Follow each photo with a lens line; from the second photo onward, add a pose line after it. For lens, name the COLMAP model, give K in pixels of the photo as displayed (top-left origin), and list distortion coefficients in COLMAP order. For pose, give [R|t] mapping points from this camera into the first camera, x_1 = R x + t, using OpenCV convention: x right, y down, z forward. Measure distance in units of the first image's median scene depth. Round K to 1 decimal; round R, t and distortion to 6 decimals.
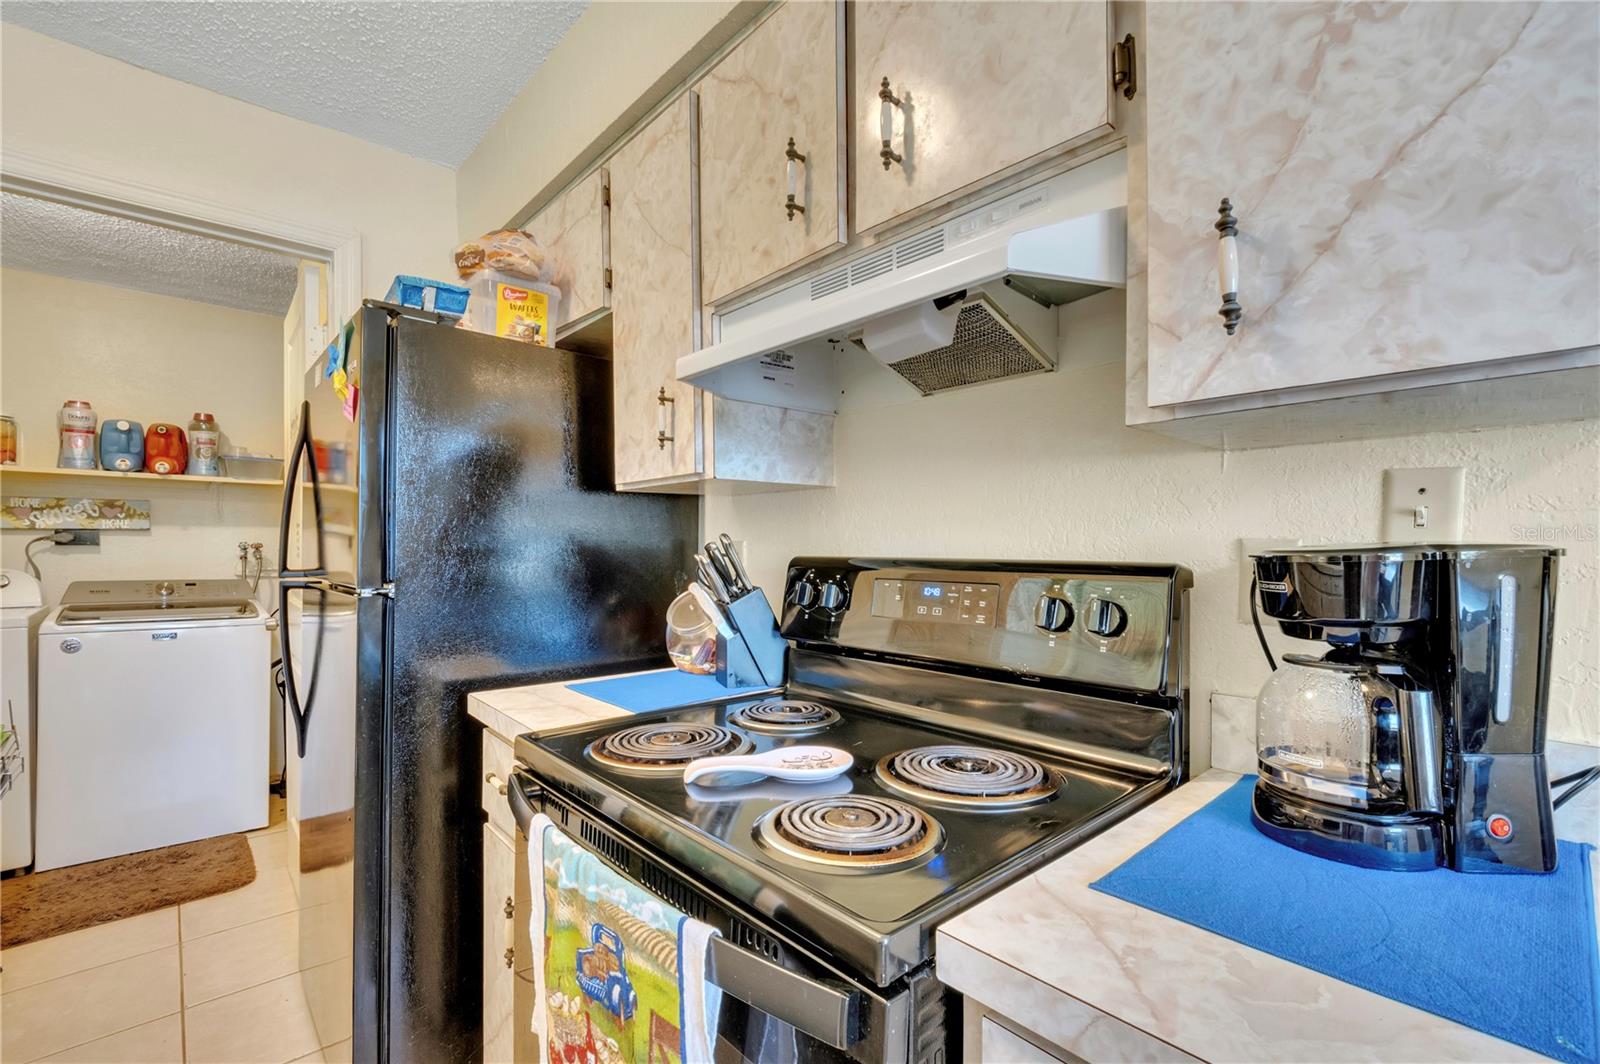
lens RADIAL K [[702.0, 0, 789.6], [0, 702.0, 552.5], [0, 0, 1]] dist [0.000042, -0.004526]
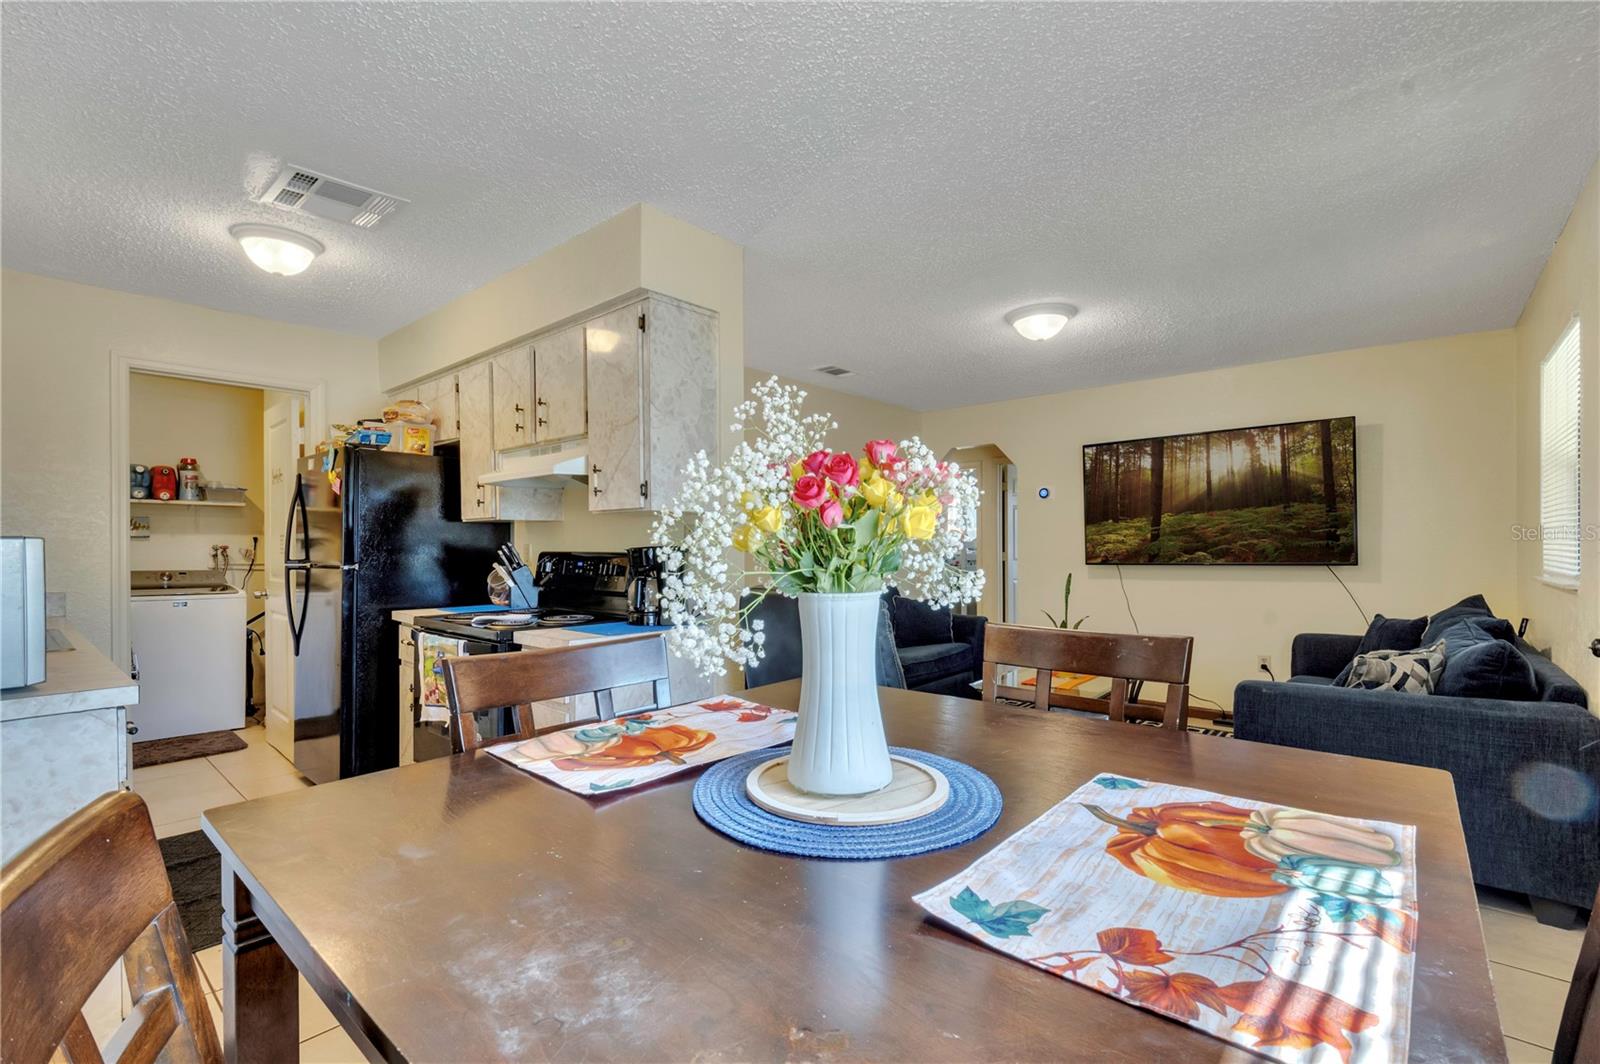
lens RADIAL K [[734.4, 0, 822.4], [0, 734.4, 545.3], [0, 0, 1]] dist [-0.002064, -0.000440]
pose [[0.990442, -0.003616, 0.137880, 0.642555], [0.004807, 0.999954, -0.008307, 0.011149], [-0.137843, 0.008890, 0.990414, -1.663774]]
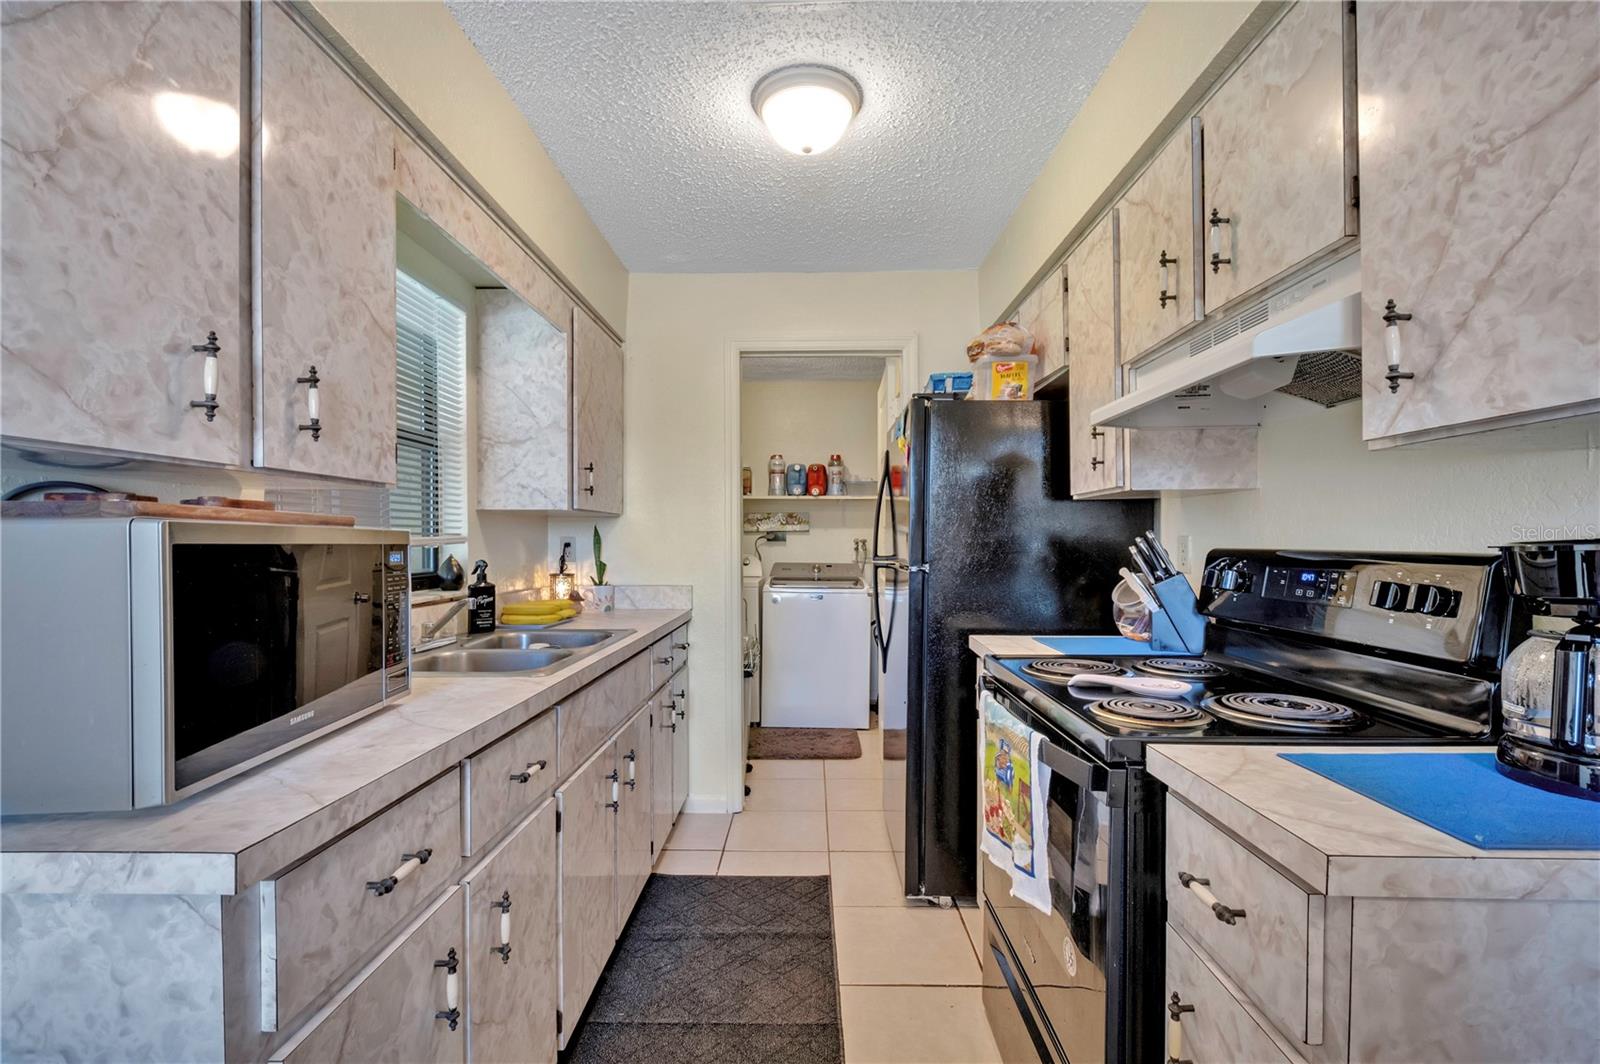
lens RADIAL K [[702.0, 0, 789.6], [0, 702.0, 552.5], [0, 0, 1]] dist [0.000042, -0.004526]
pose [[0.726521, 0.007260, -0.687106, 0.337883], [-0.001265, 0.999957, 0.009228, 0.003002], [0.687143, -0.005835, 0.726499, -0.427708]]
